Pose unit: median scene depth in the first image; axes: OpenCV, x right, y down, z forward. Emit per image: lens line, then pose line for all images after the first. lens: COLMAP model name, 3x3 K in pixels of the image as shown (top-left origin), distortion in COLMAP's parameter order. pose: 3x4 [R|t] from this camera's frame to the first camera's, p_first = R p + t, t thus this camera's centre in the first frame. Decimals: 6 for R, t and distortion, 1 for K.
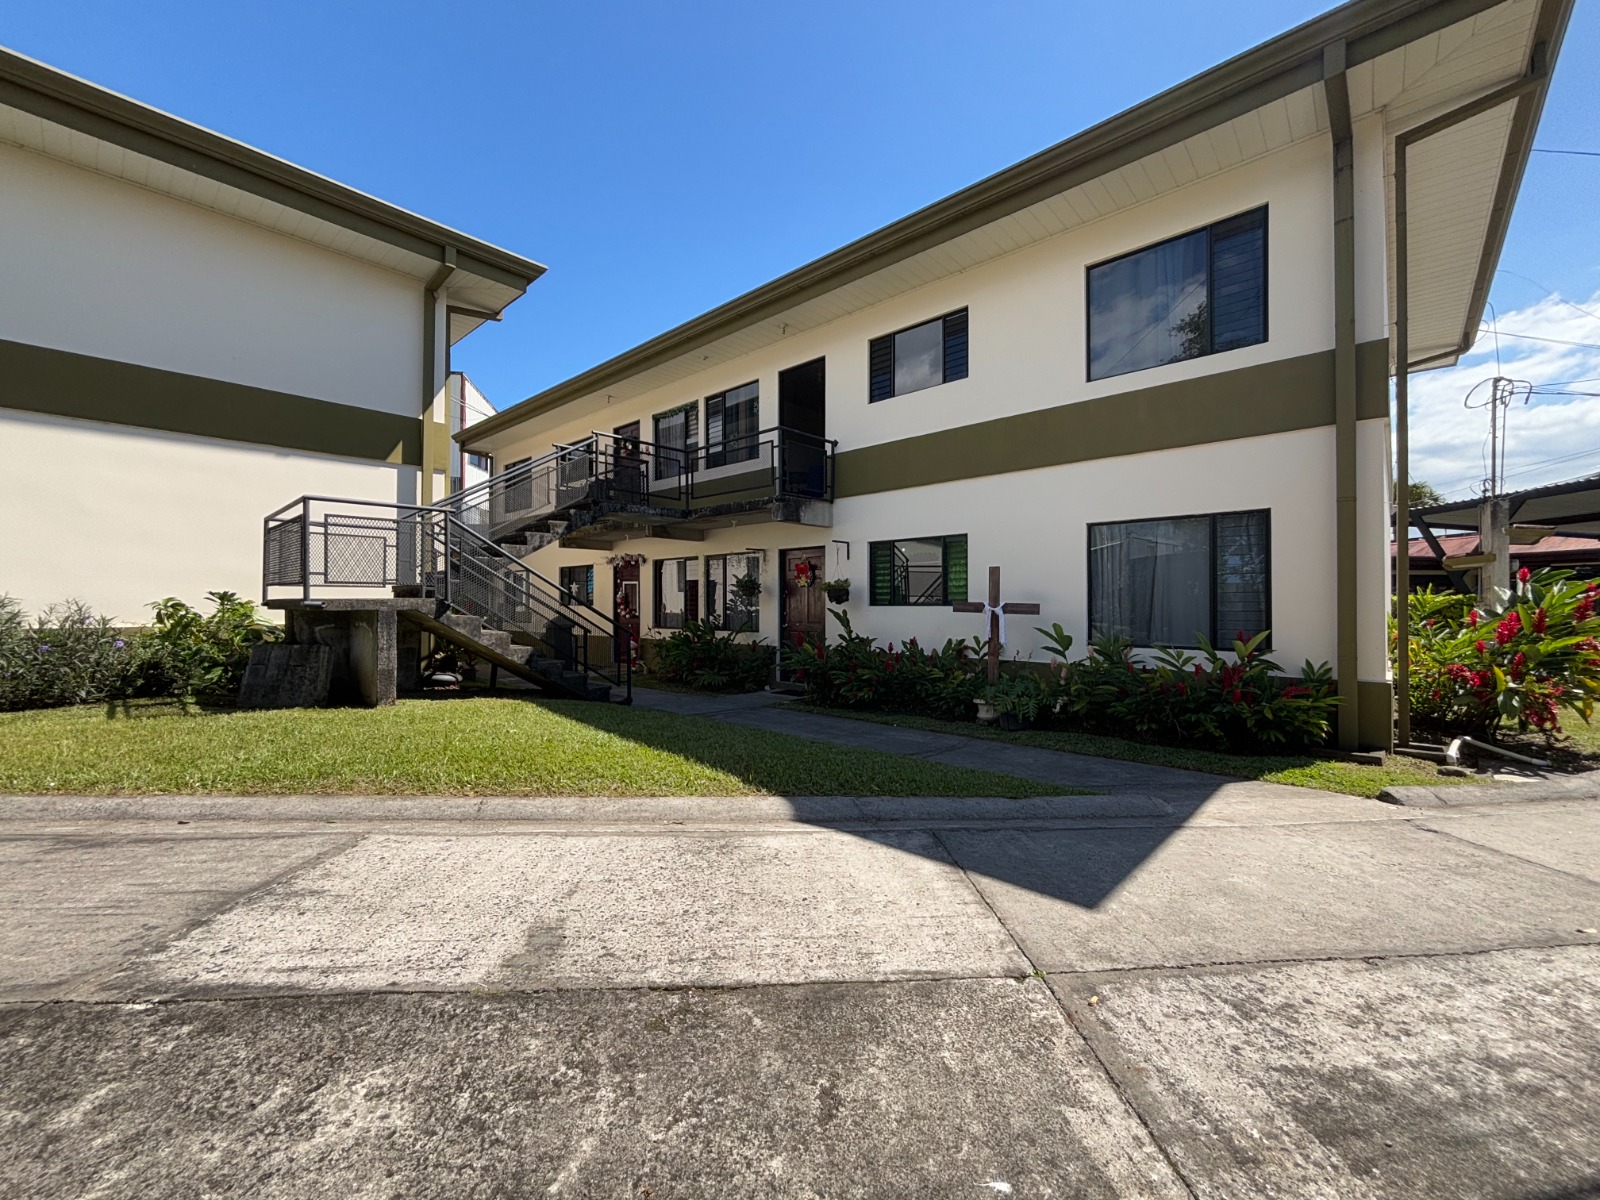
lens RADIAL K [[650.3, 0, 803.5], [0, 650.3, 599.8], [0, 0, 1]] dist [0.000465, 0.001598]
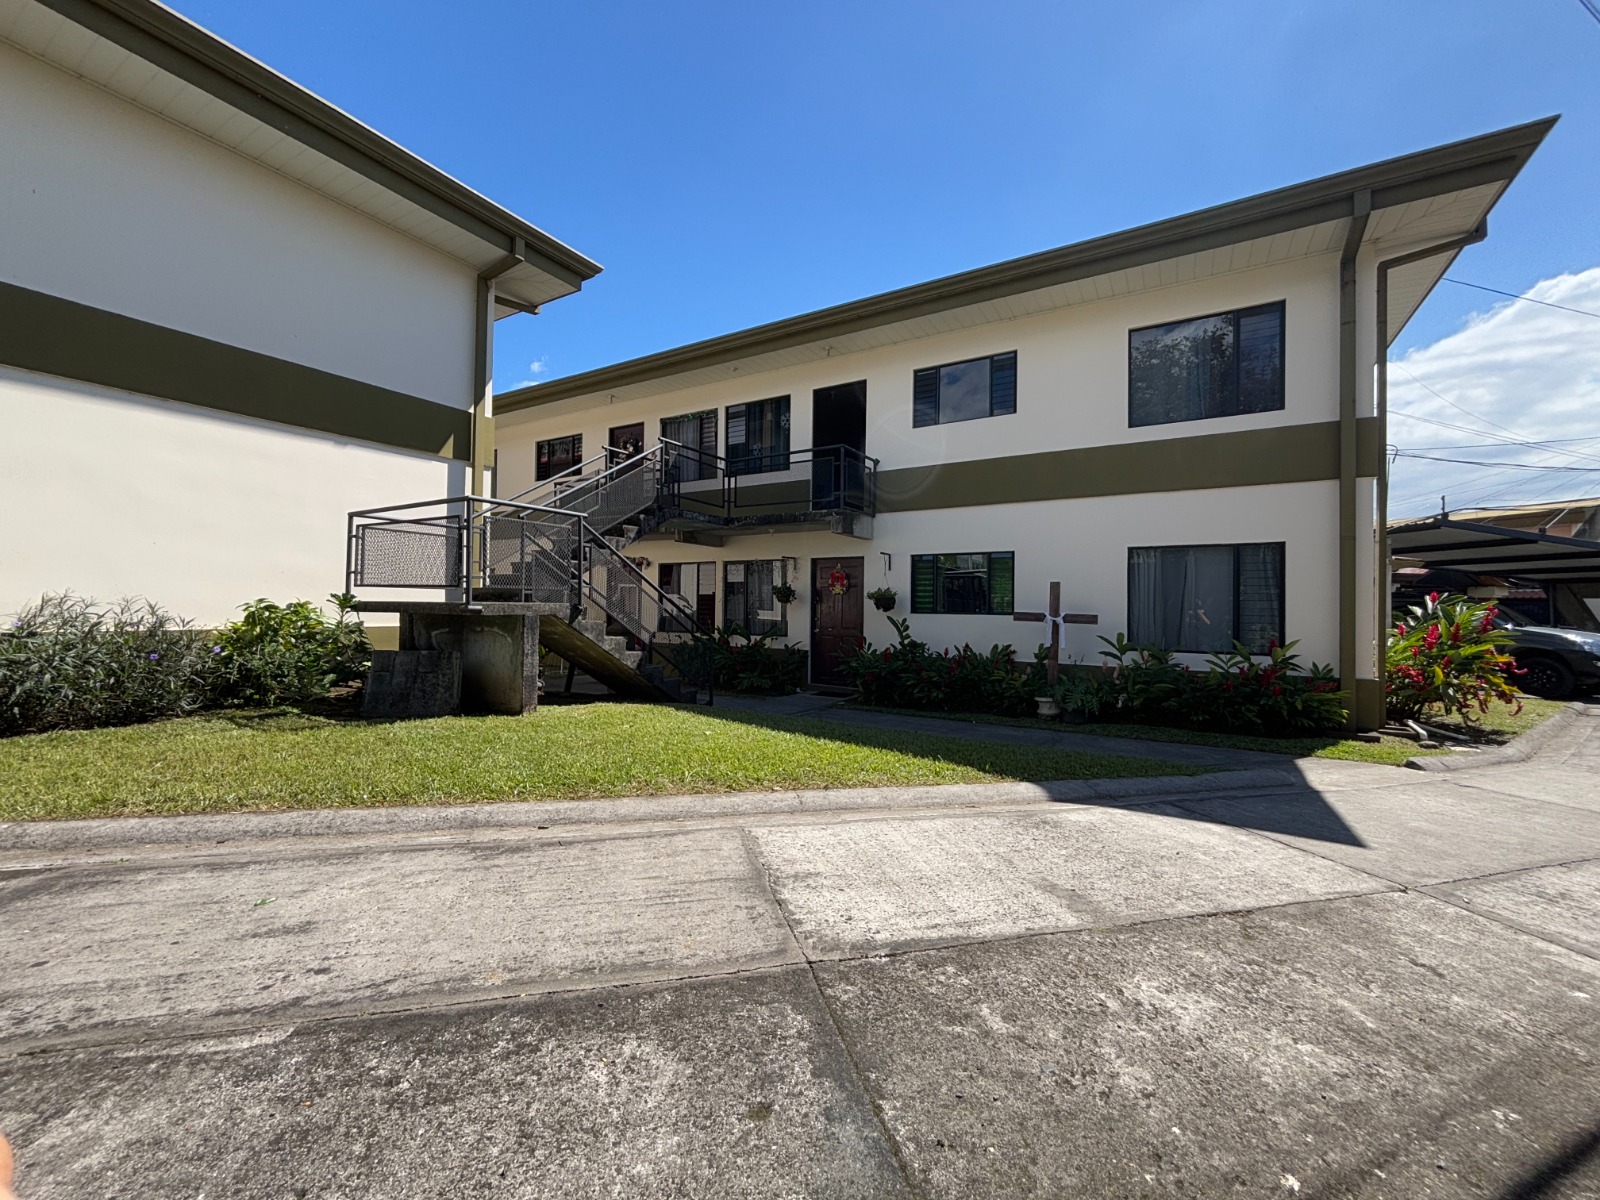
lens RADIAL K [[650.3, 0, 794.9], [0, 650.3, 603.5], [0, 0, 1]] dist [0.000465, 0.001598]
pose [[0.979650, 0.014220, 0.200209, -0.424612], [-0.014880, 0.999888, 0.001794, -0.009070], [-0.200161, -0.004737, 0.979752, -0.041022]]
